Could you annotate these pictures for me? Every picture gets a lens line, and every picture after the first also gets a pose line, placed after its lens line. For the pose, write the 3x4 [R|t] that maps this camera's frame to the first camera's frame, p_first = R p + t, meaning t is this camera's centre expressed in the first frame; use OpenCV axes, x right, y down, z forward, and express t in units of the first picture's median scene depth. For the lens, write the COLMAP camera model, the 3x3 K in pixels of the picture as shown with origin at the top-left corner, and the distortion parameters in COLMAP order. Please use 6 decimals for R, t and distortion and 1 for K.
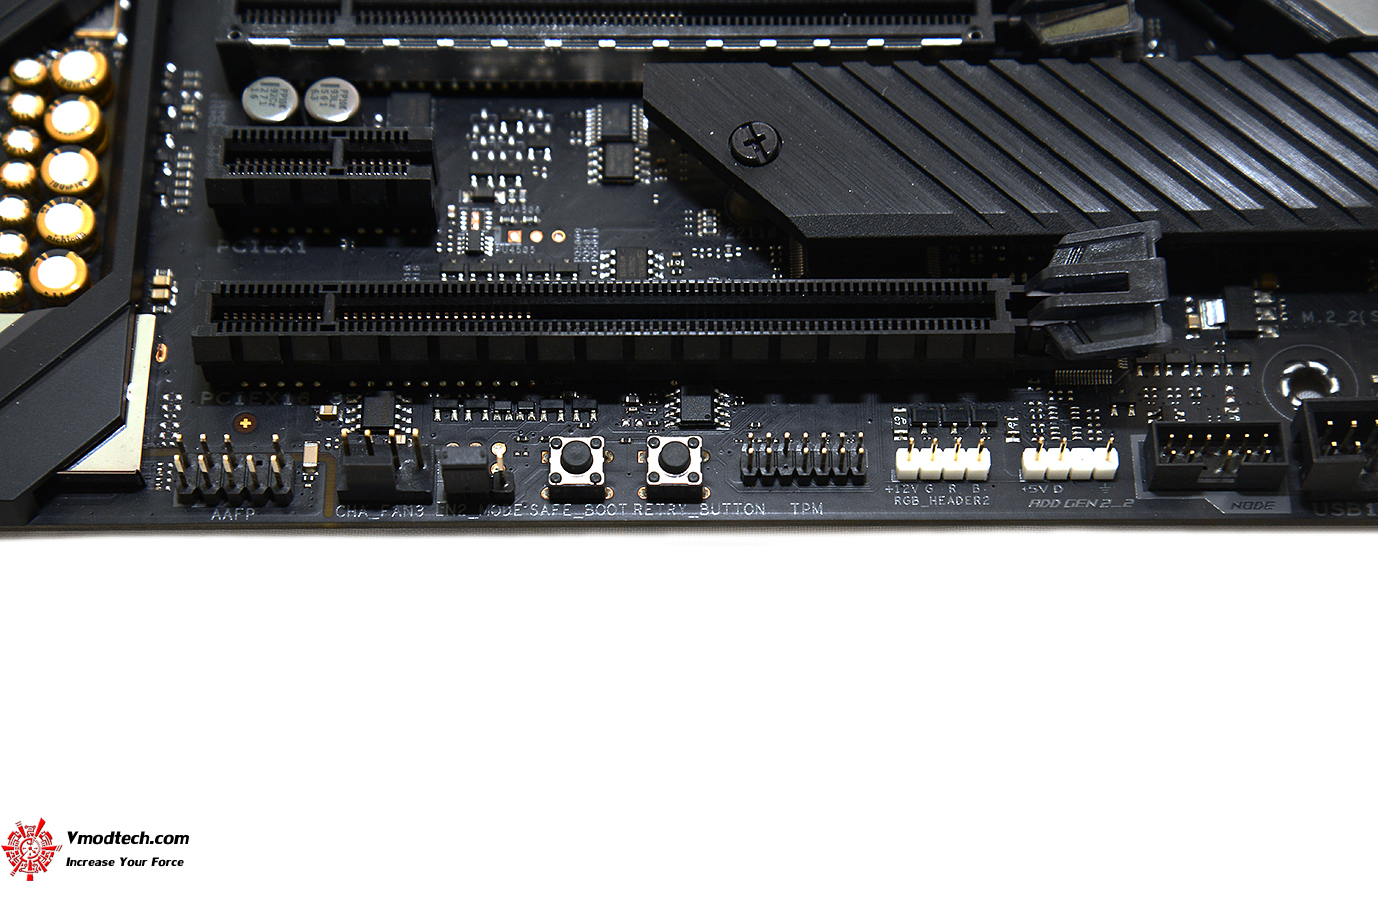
lens RADIAL K [[2613.0, 0, 688.1], [0, 2613.0, 453.1], [0, 0, 1]] dist [0.295477, 0.055025]
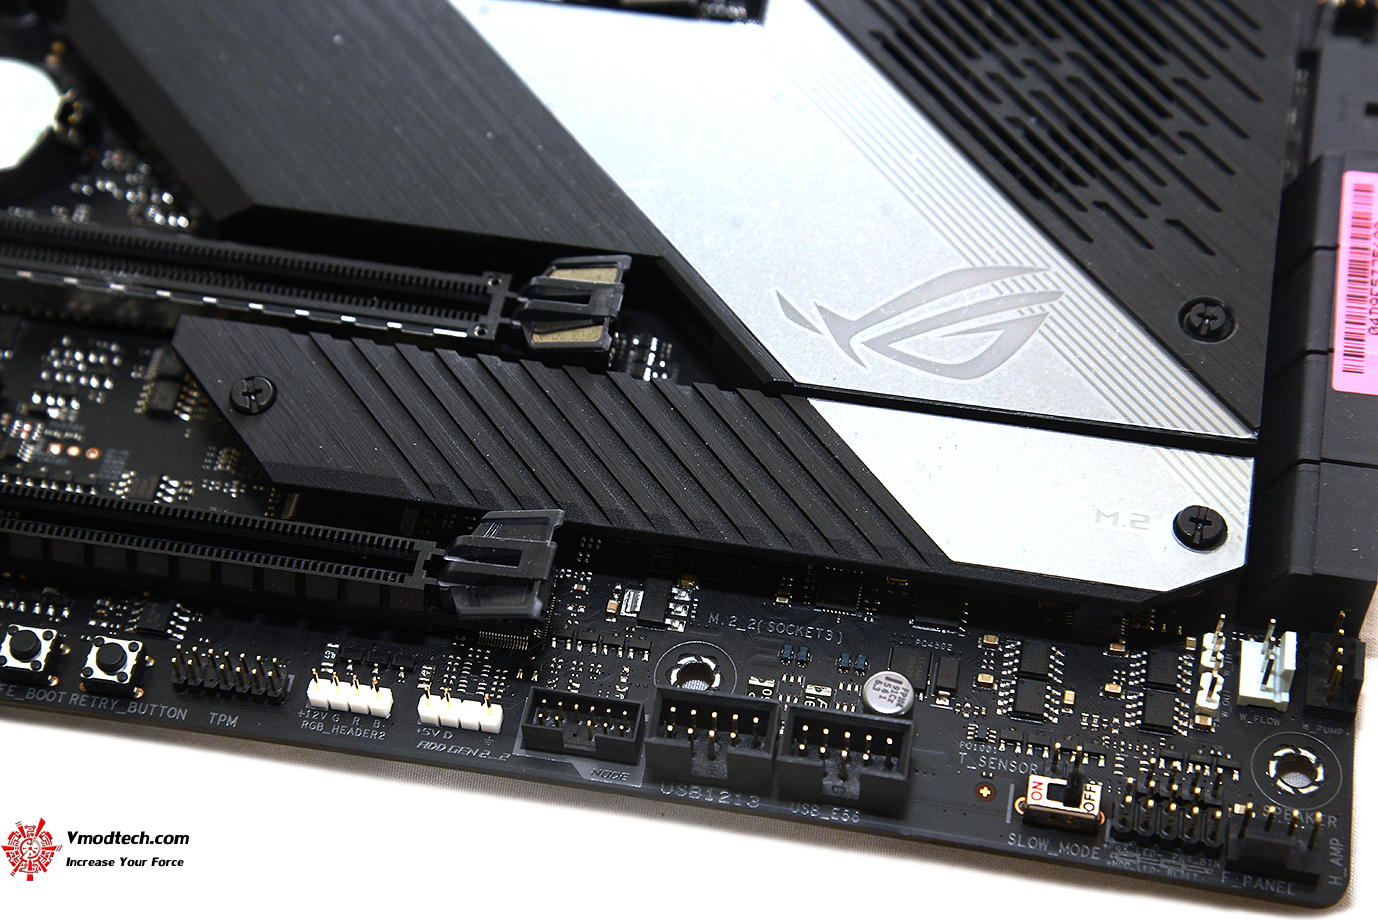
lens RADIAL K [[2613.0, 0, 688.1], [0, 2613.0, 453.1], [0, 0, 1]] dist [0.295477, 0.055025]
pose [[0.981729, 0.137656, -0.131371, 0.357076], [-0.151311, 0.983384, -0.100306, -0.007292], [0.115380, 0.118351, 0.986246, -0.097300]]
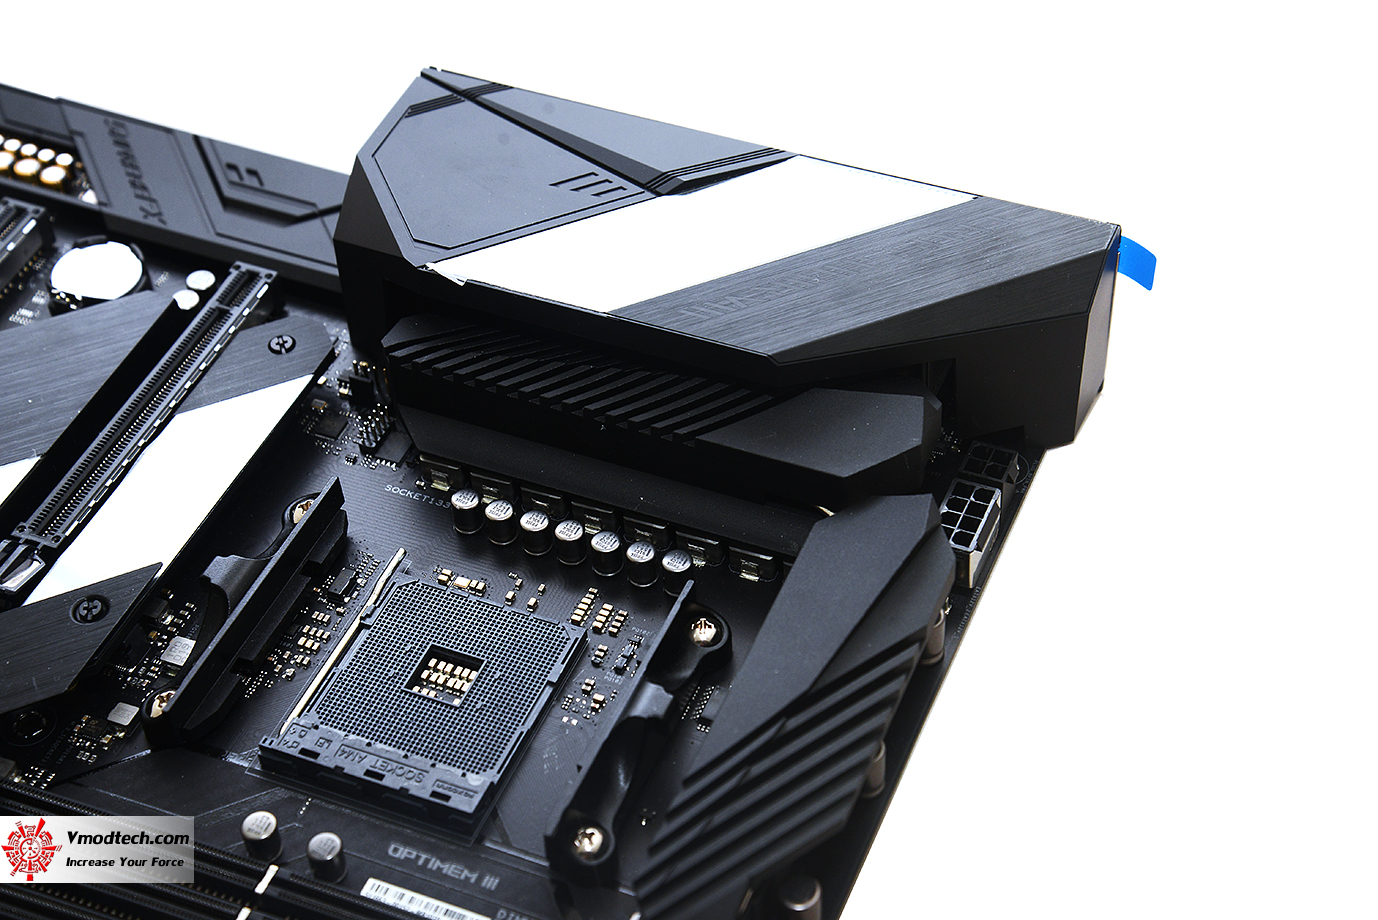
lens RADIAL K [[2414.9, 0, 689.0], [0, 2414.9, 460.0], [0, 0, 1]] dist [0.336156, 0.108787]
pose [[-0.400105, 0.682548, -0.611592, 0.933035], [-0.789054, 0.082889, 0.608706, -1.740977], [0.466165, 0.726126, 0.505403, 0.428051]]
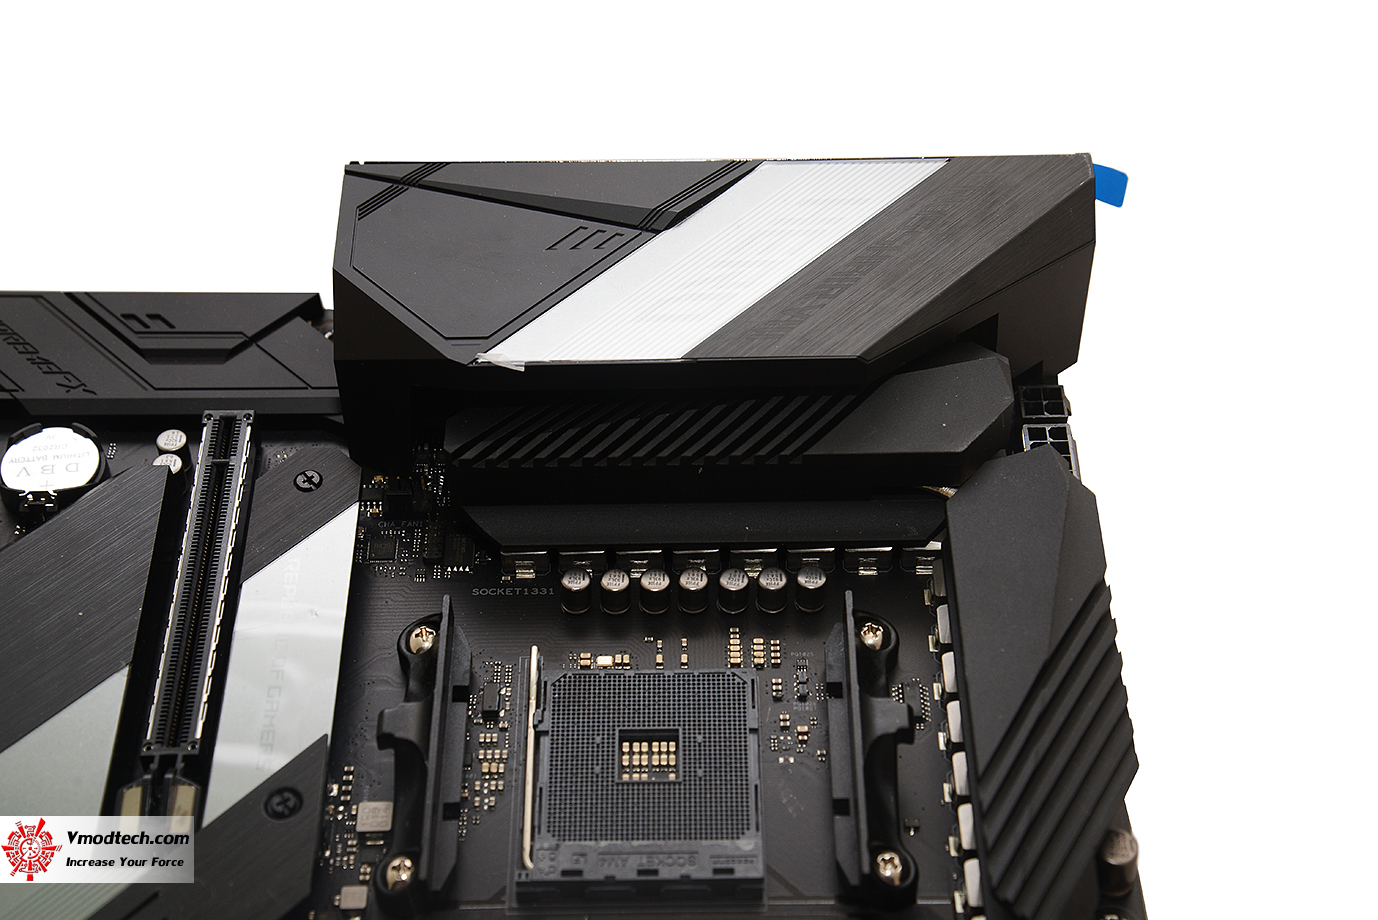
lens RADIAL K [[2338.6, 0, 689.0], [0, 2338.6, 460.0], [0, 0, 1]] dist [0.276385, 0.109787]
pose [[0.002243, 0.752776, -0.658273, 0.974933], [-0.886133, 0.306558, 0.347549, -1.232648], [0.463426, 0.582538, 0.667747, 0.144047]]
